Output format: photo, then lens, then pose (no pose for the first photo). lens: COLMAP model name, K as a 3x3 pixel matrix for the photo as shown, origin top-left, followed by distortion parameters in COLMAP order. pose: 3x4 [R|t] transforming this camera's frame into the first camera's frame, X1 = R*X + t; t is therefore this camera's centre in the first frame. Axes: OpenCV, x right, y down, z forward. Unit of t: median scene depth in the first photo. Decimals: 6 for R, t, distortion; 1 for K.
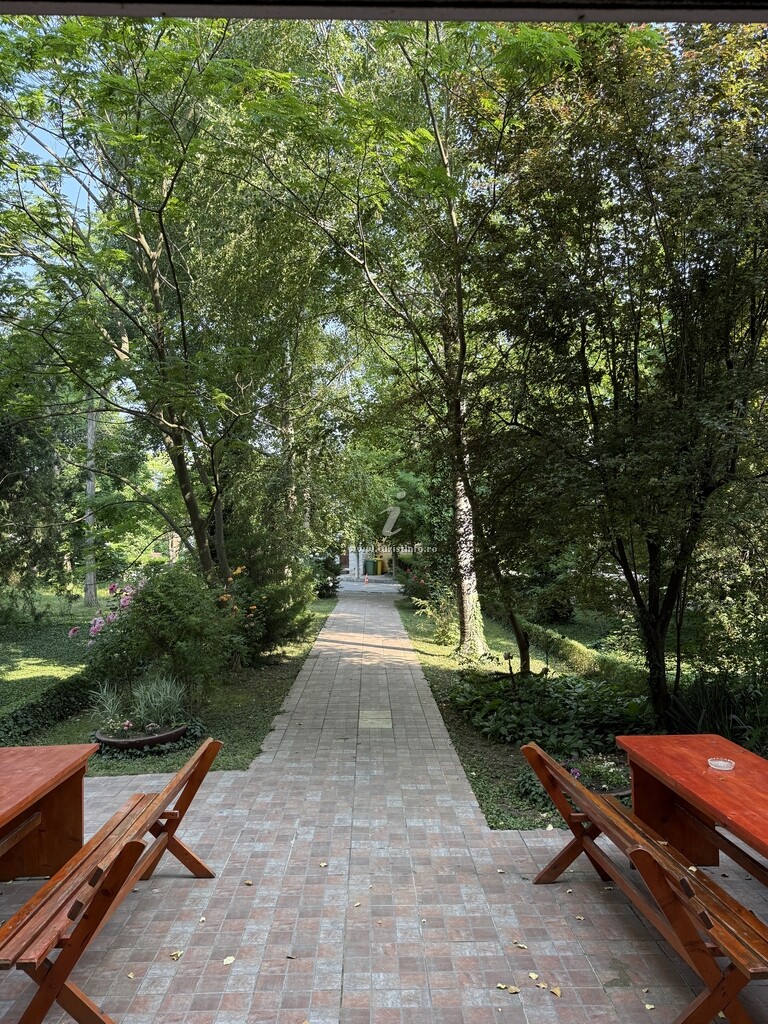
lens RADIAL K [[718.3, 0, 384.0], [0, 718.3, 512.0], [0, 0, 1]] dist [0.076311, -0.111786]
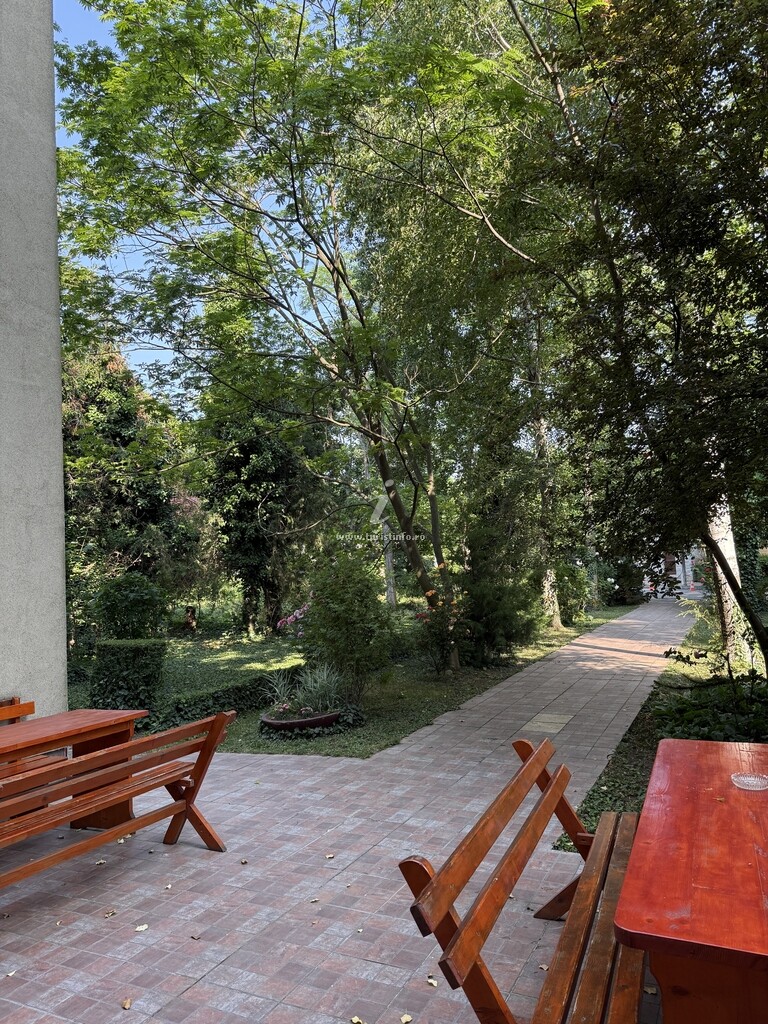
lens RADIAL K [[718.3, 0, 384.0], [0, 718.3, 512.0], [0, 0, 1]] dist [0.076311, -0.111786]
pose [[0.888245, -0.068755, -0.454195, 0.357305], [0.059552, 0.997627, -0.034556, 0.074729], [0.455493, 0.003646, 0.890232, 0.181623]]
